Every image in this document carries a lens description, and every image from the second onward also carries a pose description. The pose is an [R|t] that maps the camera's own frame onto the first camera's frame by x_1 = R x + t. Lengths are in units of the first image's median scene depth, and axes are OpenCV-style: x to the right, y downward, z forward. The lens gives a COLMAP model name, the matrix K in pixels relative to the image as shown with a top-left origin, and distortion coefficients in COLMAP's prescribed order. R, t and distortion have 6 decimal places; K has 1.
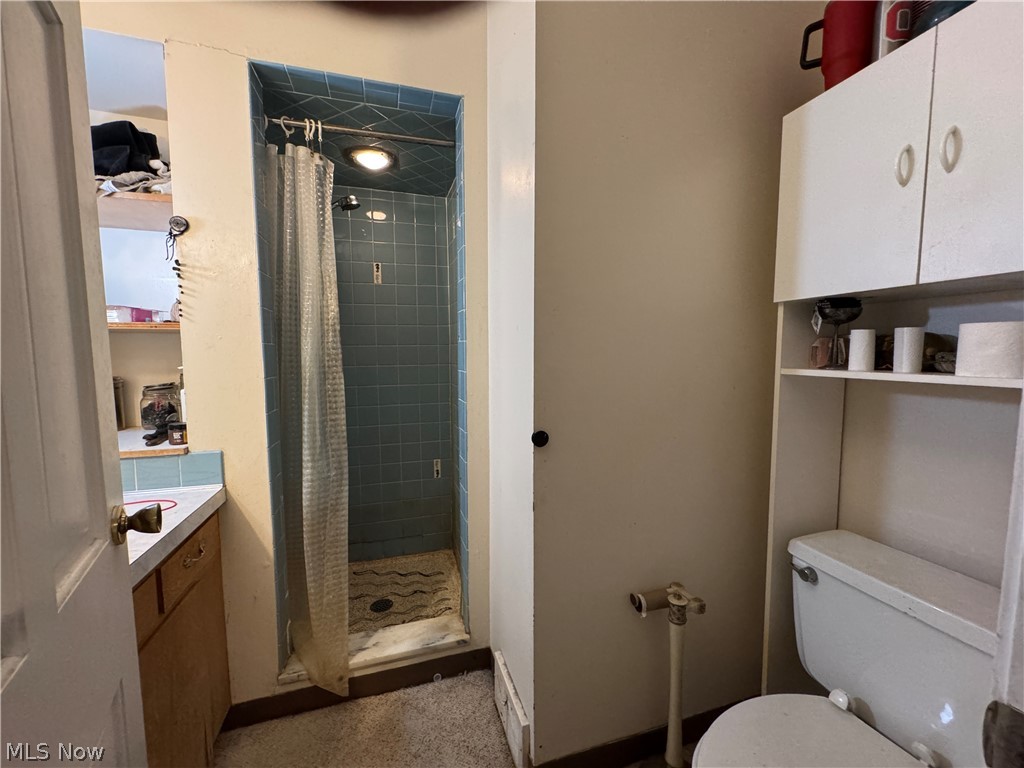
lens RADIAL K [[411.5, 0, 512.7], [0, 411.5, 384.0], [0, 0, 1]] dist [-0.001660, -0.000158]
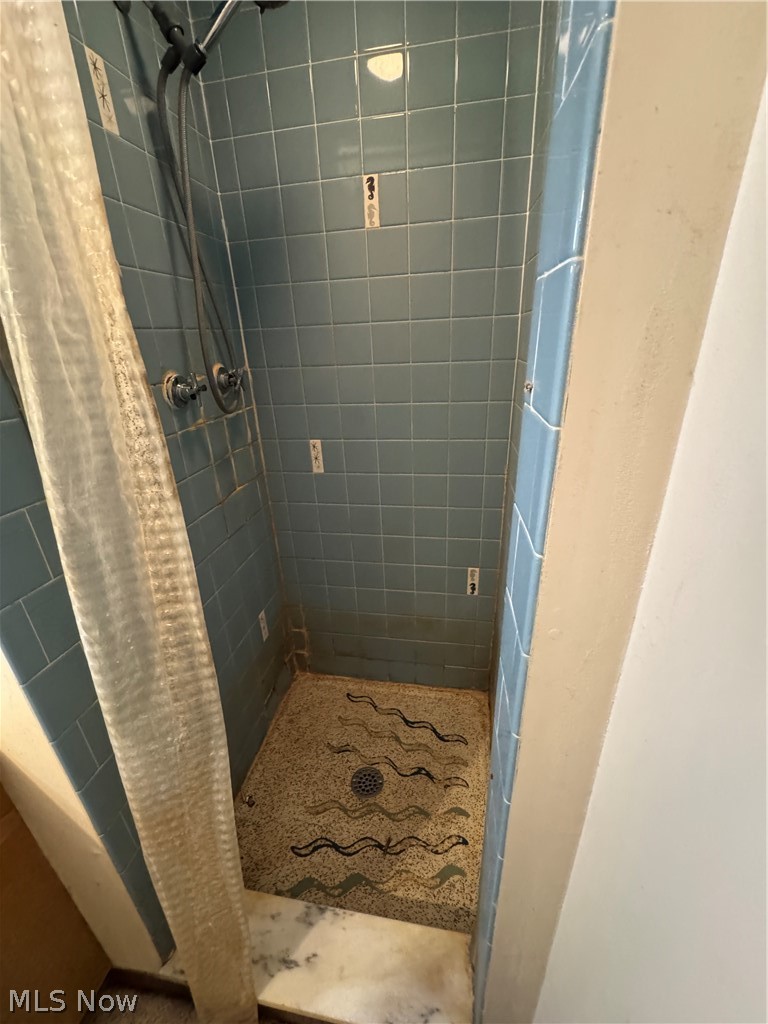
lens RADIAL K [[411.5, 0, 381.1], [0, 411.5, 513.1], [0, 0, 1]] dist [-0.001660, -0.000158]
pose [[0.889587, 0.148175, -0.432063, -0.068442], [0.001448, 0.945000, 0.327067, -0.092867], [0.456763, -0.291581, 0.840445, 0.539010]]
